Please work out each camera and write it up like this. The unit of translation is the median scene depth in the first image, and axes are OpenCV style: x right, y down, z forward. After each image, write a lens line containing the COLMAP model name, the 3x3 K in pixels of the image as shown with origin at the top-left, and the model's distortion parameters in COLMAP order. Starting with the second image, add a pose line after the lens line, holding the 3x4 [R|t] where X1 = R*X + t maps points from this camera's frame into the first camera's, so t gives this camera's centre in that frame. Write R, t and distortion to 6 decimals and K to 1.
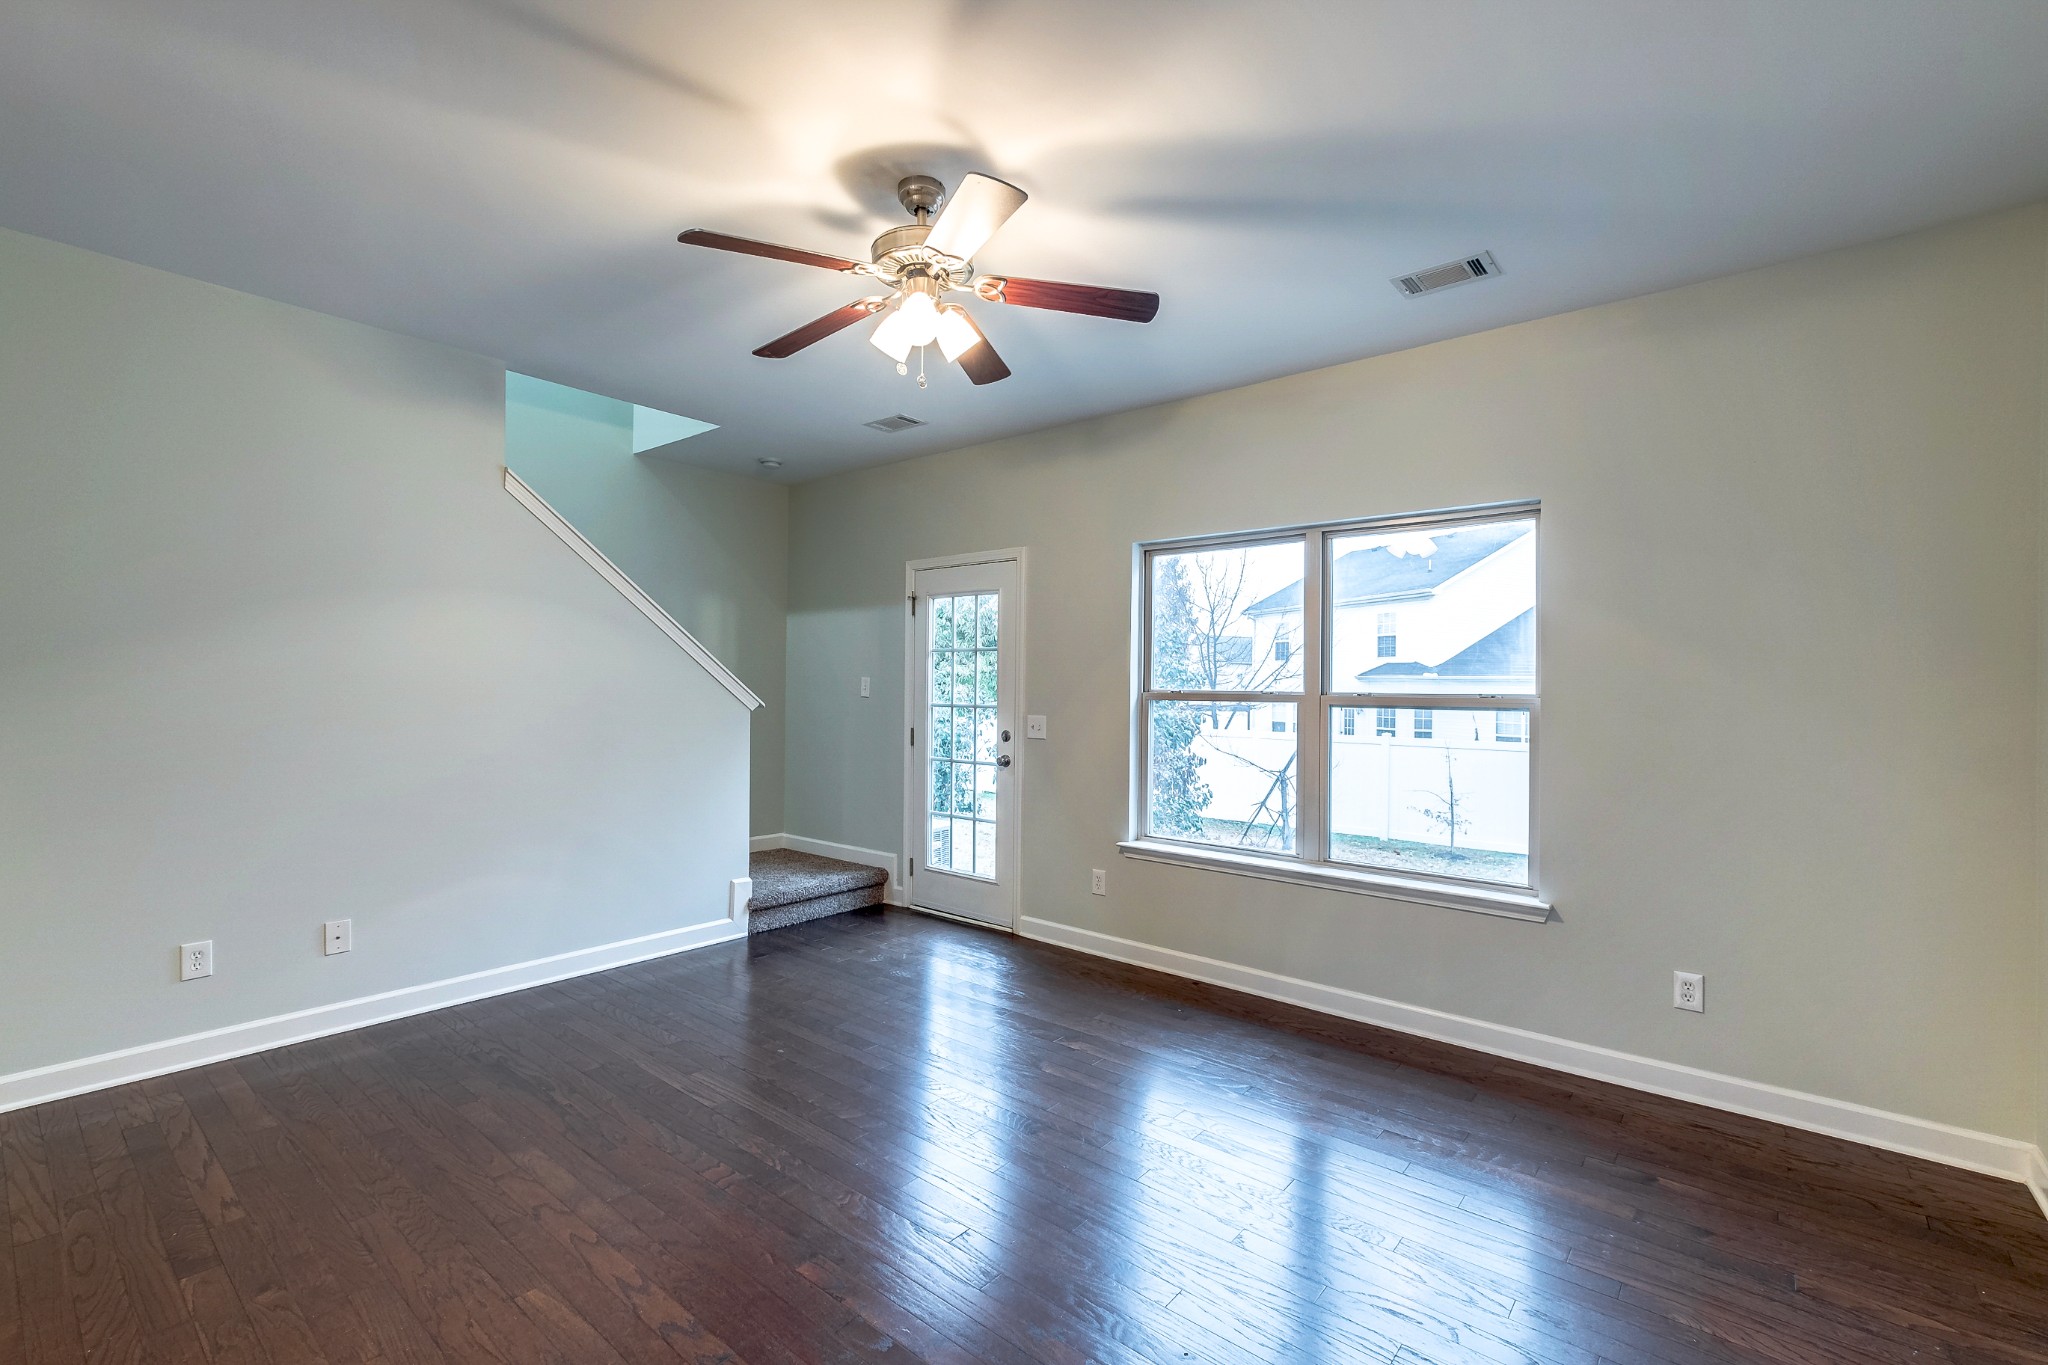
lens RADIAL K [[889.7, 0, 1018.3], [0, 889.7, 683.2], [0, 0, 1]] dist [-0.000870, 0.001248]
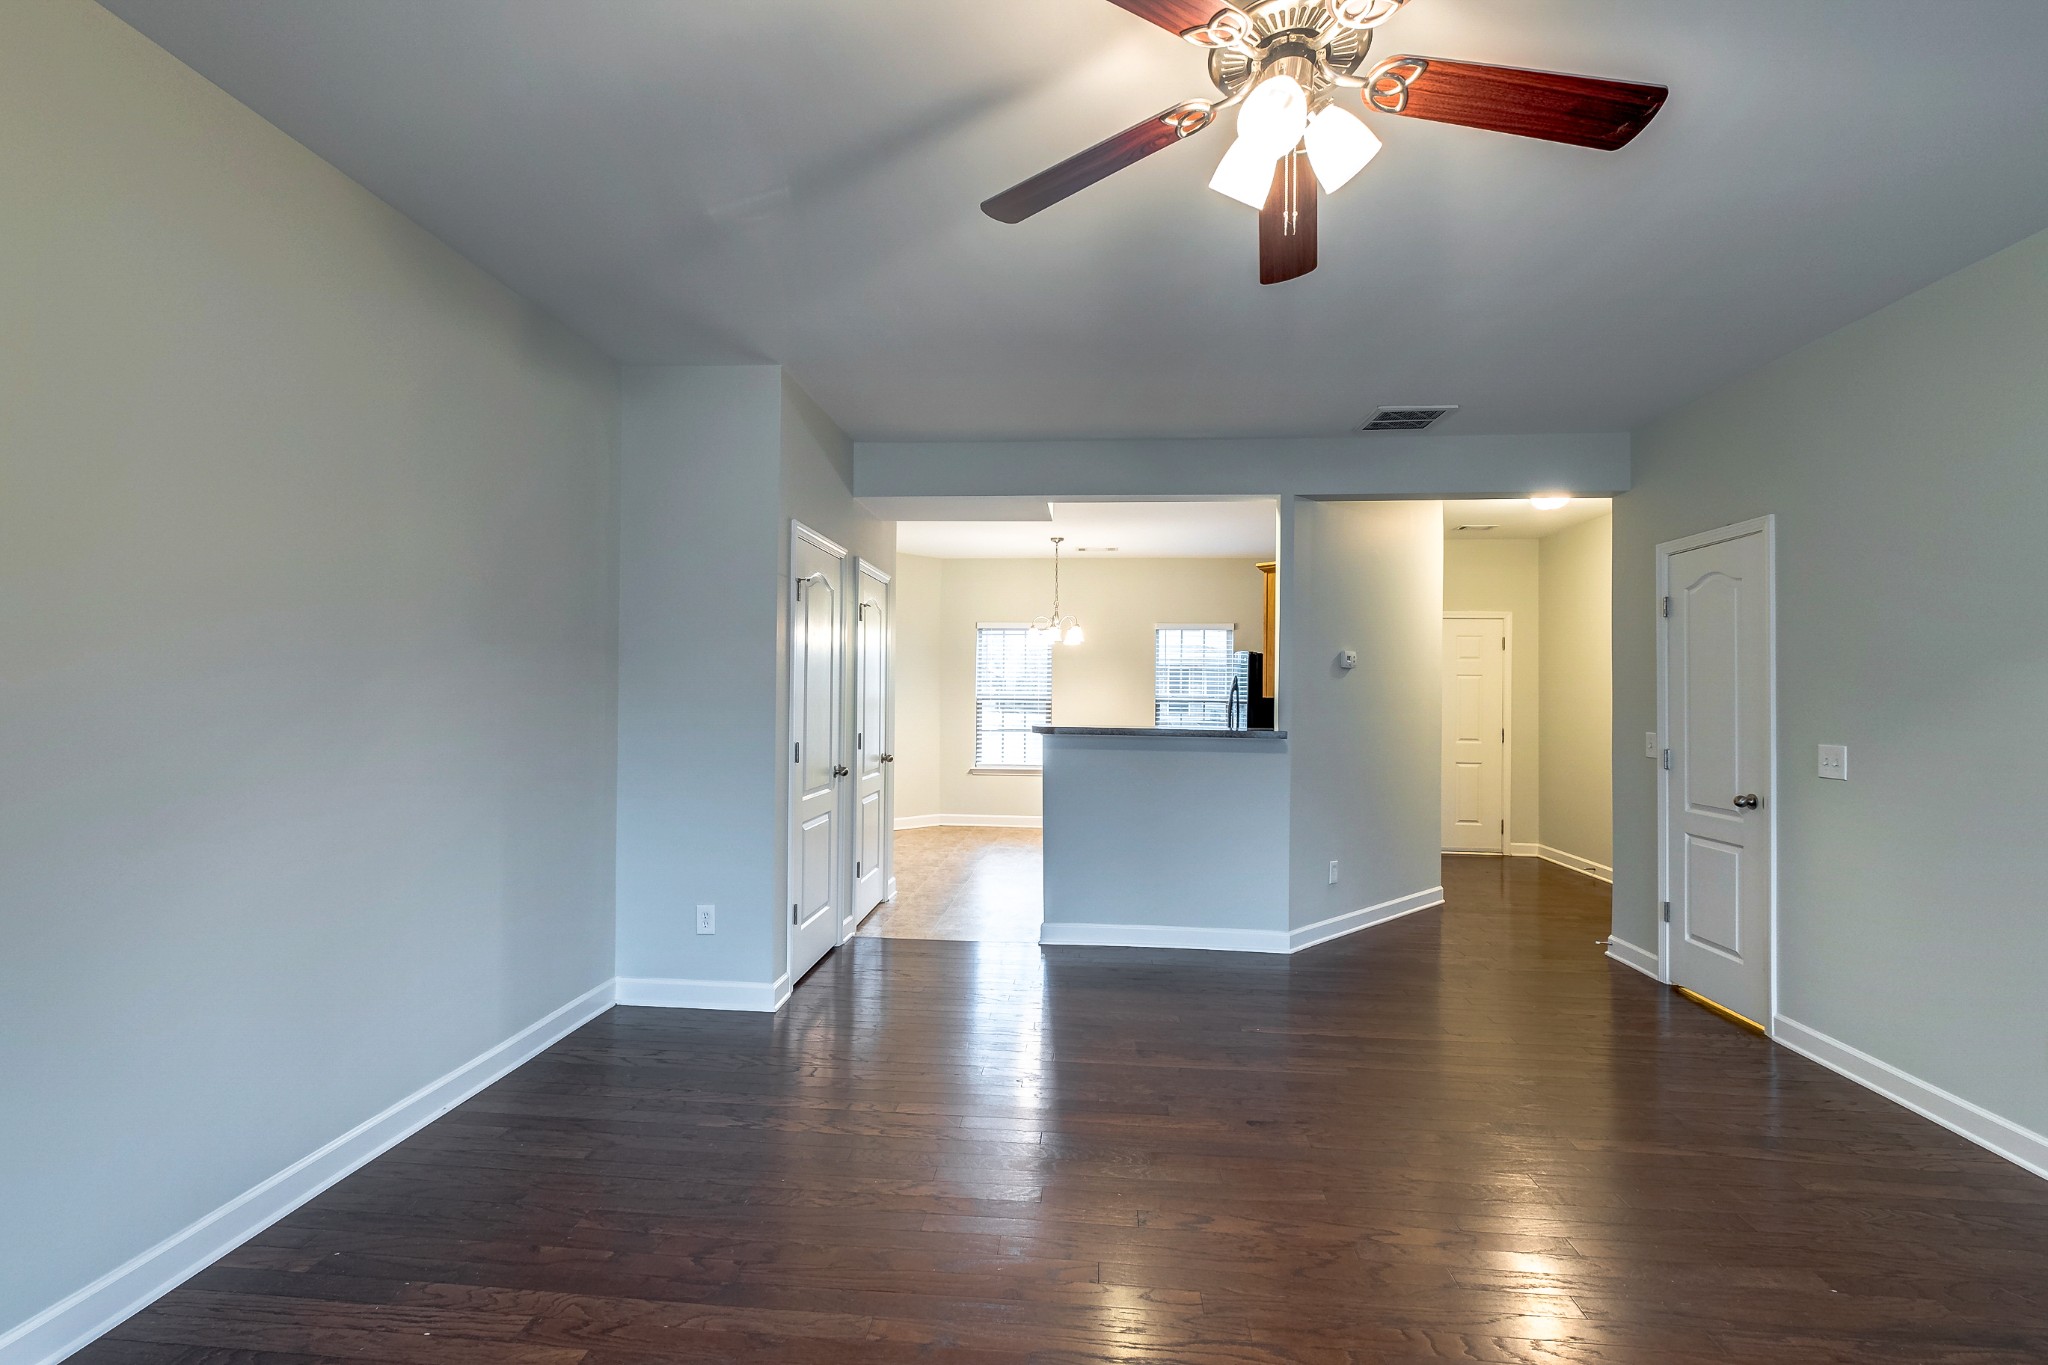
lens RADIAL K [[889.7, 0, 1018.3], [0, 889.7, 683.2], [0, 0, 1]] dist [-0.000870, 0.001248]
pose [[-0.818877, -0.028567, -0.573258, 0.221914], [-0.020129, 0.999576, -0.021058, 0.006790], [0.573616, -0.005705, -0.819105, 0.760606]]
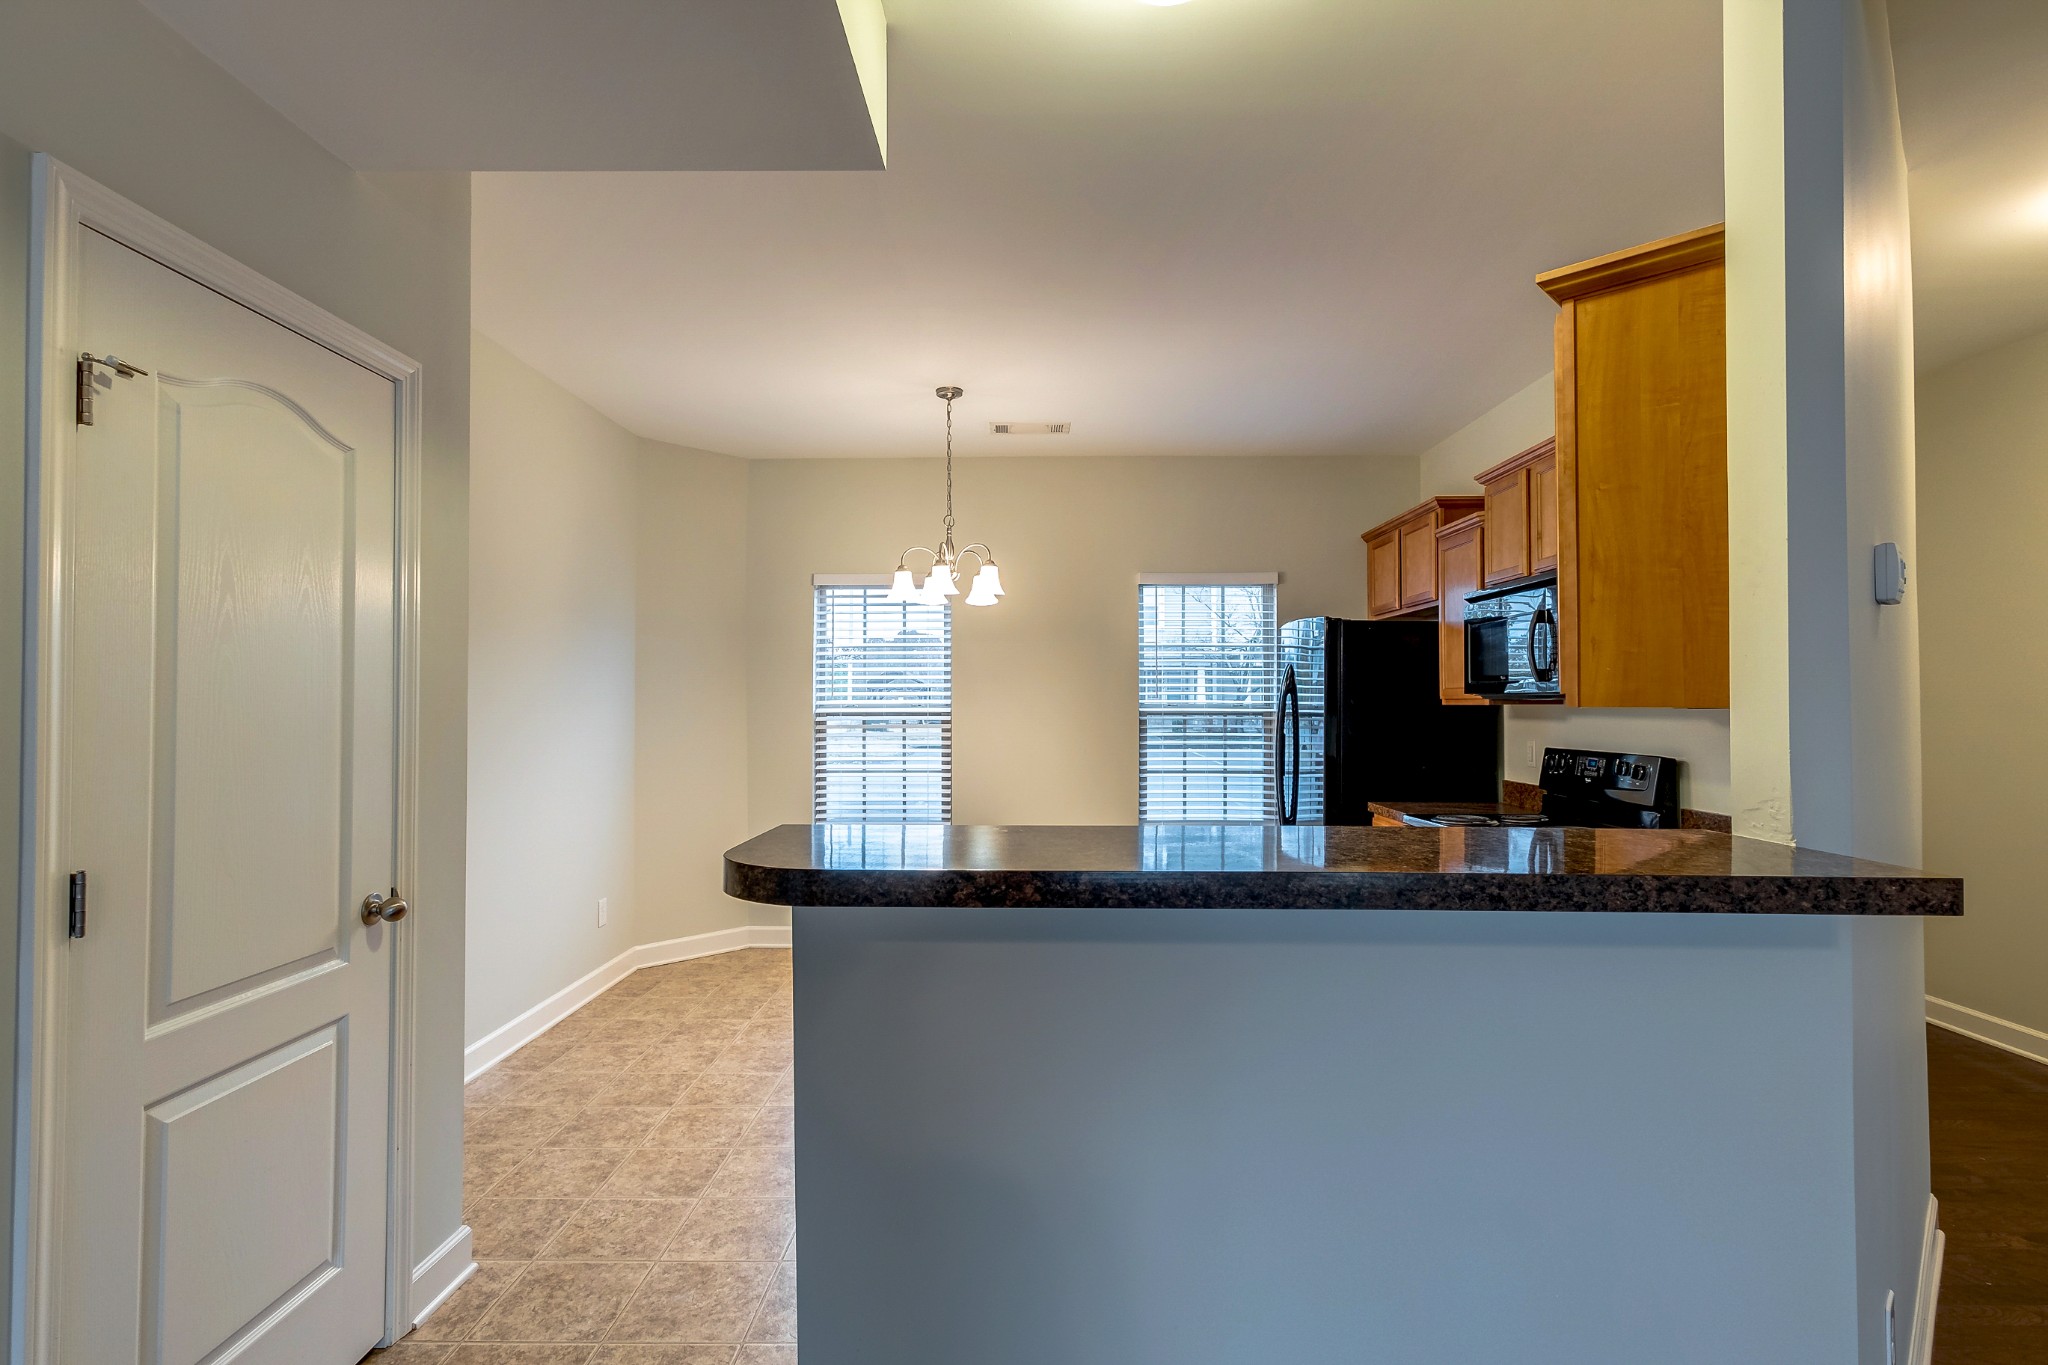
lens RADIAL K [[981.7, 0, 1016.5], [0, 981.7, 681.0], [0, 0, 1]] dist [0.000768, 0.000442]
pose [[-0.778640, -0.024716, -0.626984, -0.288588], [-0.006680, 0.999494, -0.031105, -0.002926], [0.627436, -0.020031, -0.778411, 0.159268]]
